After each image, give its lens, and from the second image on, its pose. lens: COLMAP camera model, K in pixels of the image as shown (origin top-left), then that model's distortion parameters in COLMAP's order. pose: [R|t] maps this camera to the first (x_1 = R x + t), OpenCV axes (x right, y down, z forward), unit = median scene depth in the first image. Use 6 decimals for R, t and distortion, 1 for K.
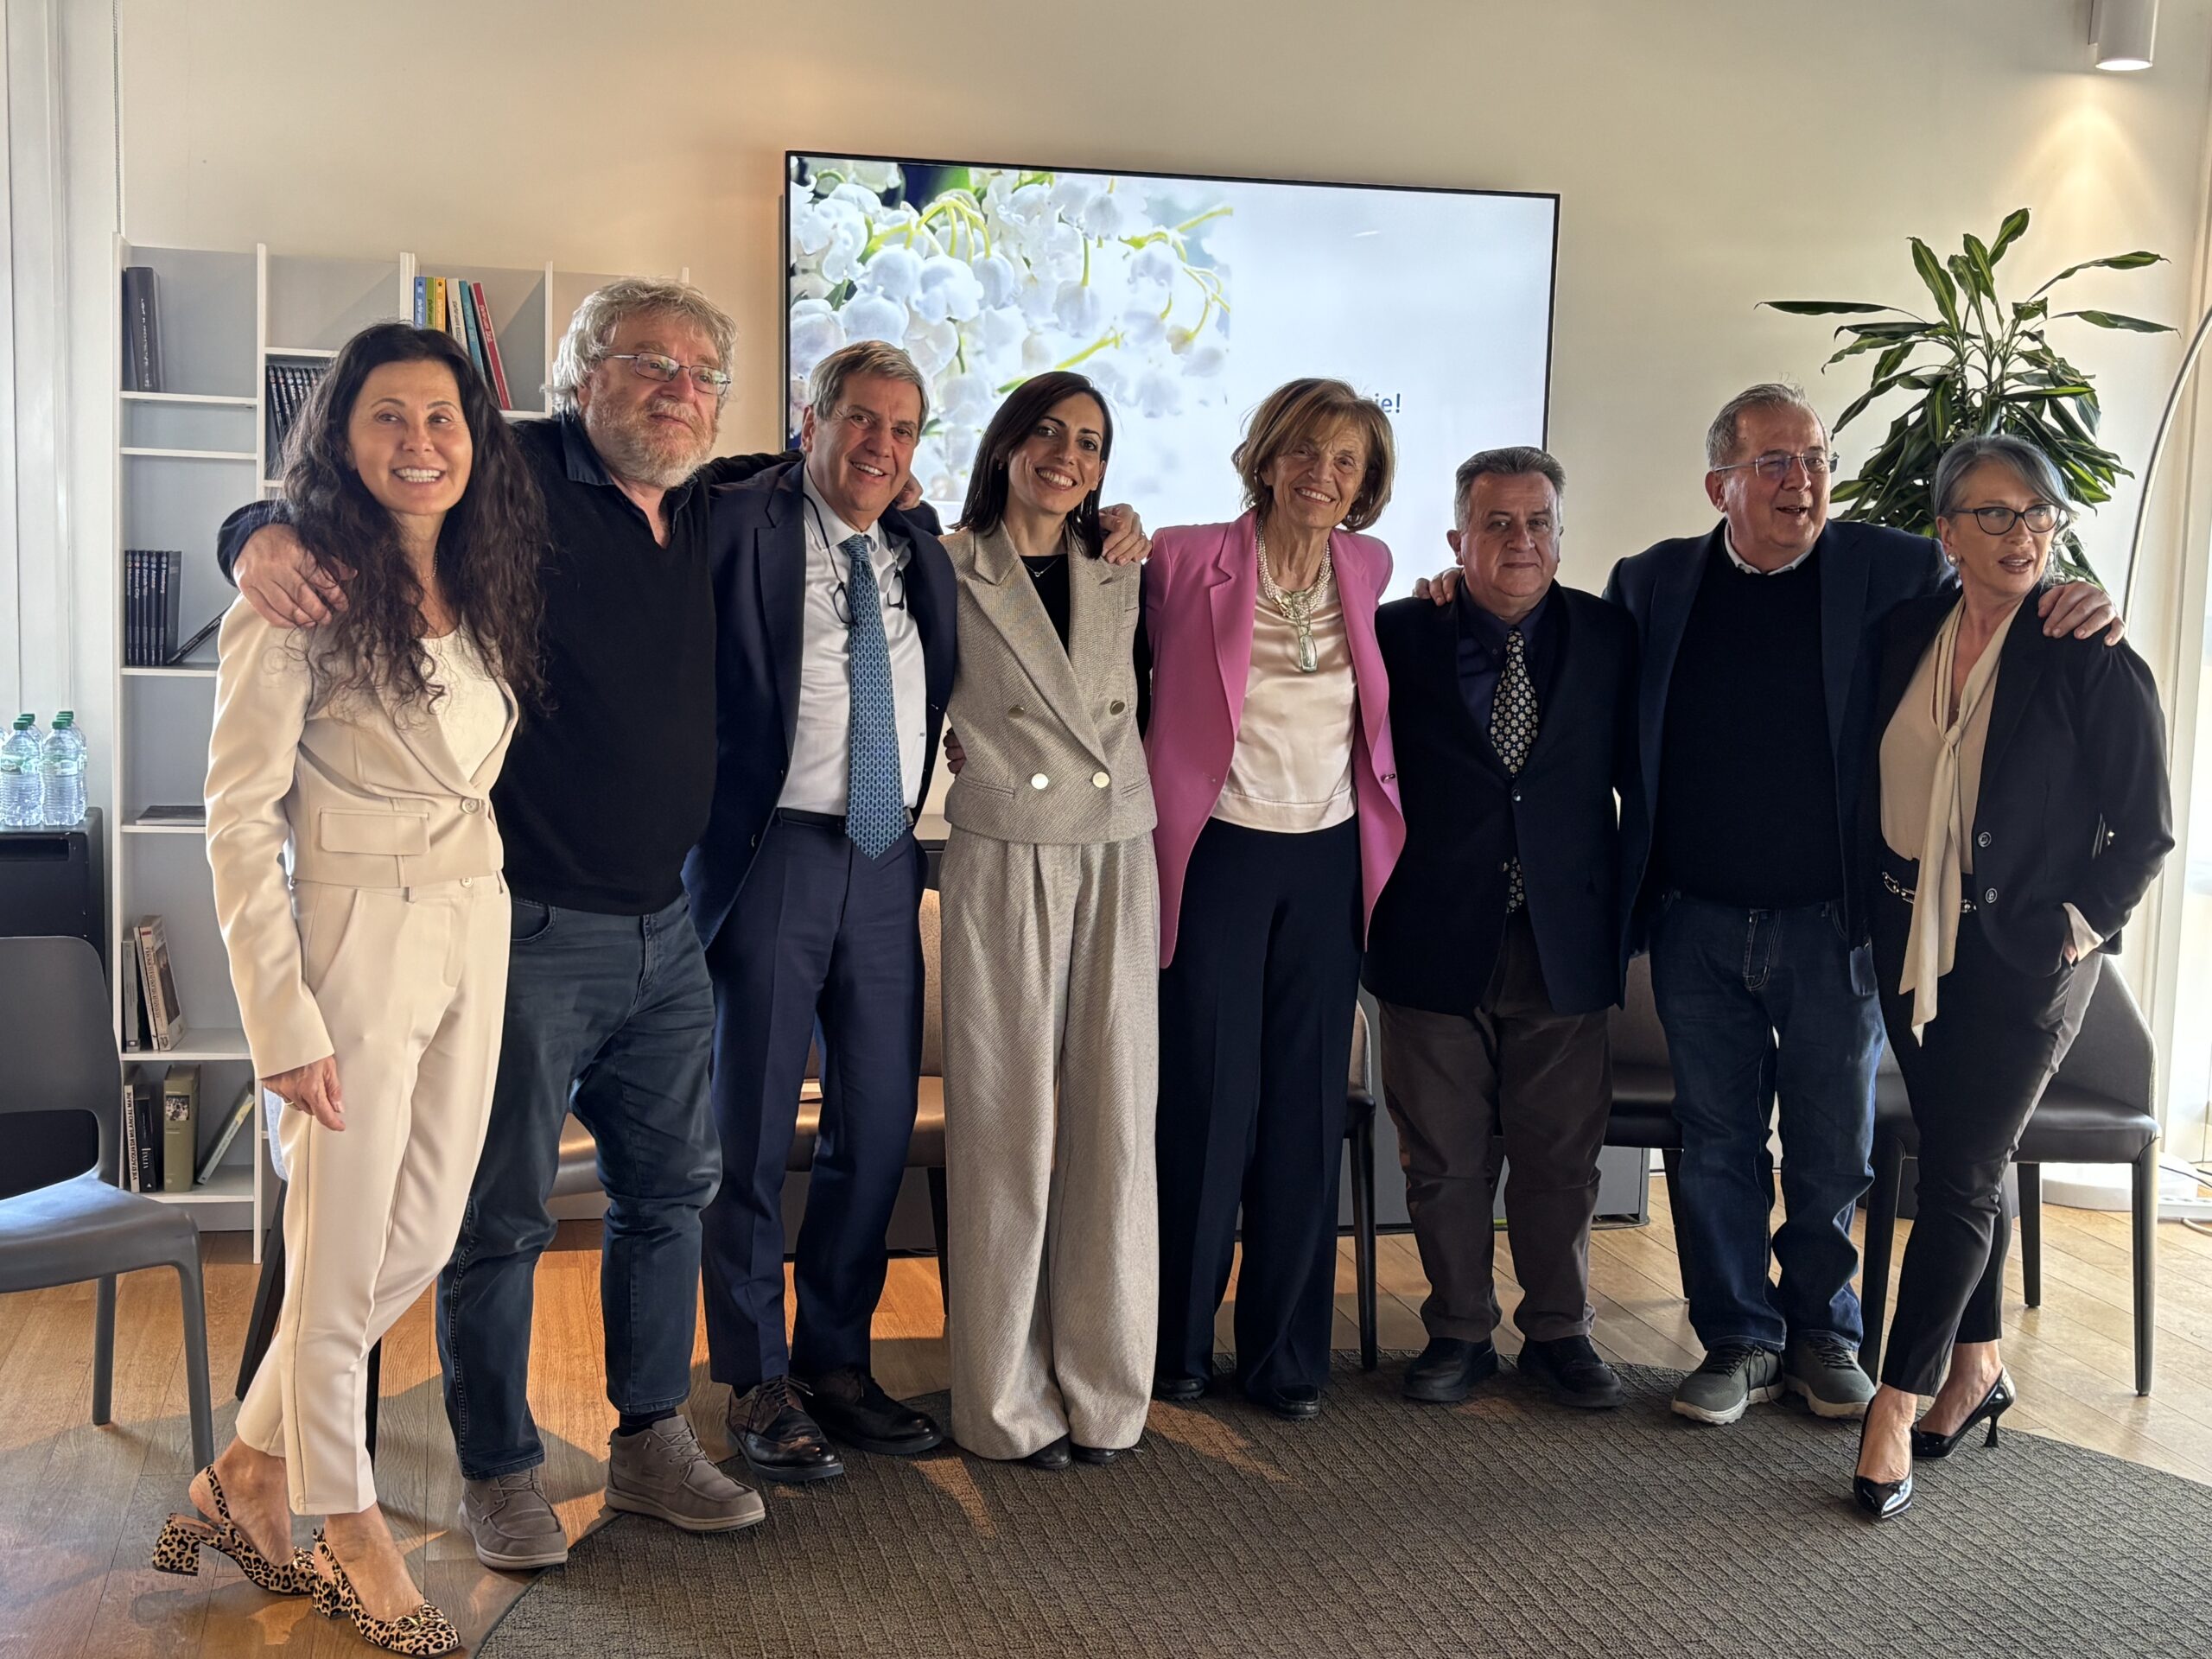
lens RADIAL K [[2620.8, 0, 1106.2], [0, 2620.8, 818.3], [0, 0, 1]] dist [0.000592, 0.000000]
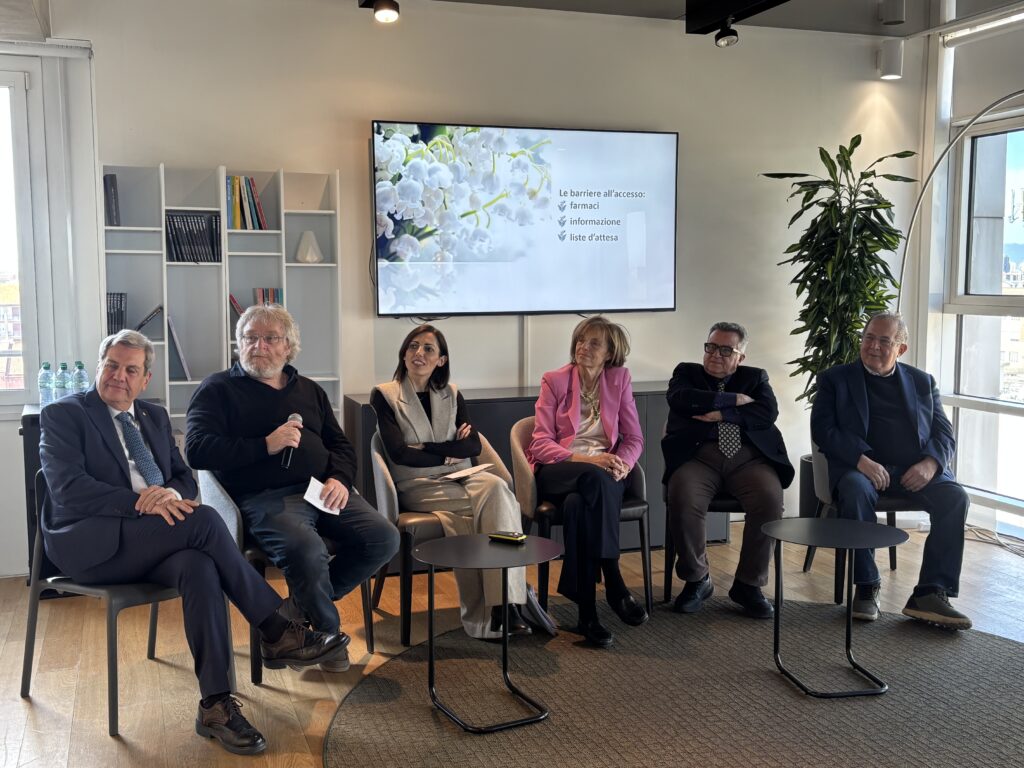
lens RADIAL K [[1106.3, 0, 510.2], [0, 1106.3, 388.1], [0, 0, 1]] dist [-0.001556, 0.000000]
pose [[0.994882, -0.039458, 0.093016, -0.097706], [0.039859, 0.999202, -0.002466, 0.001439], [-0.092844, 0.006161, 0.995662, -0.033104]]
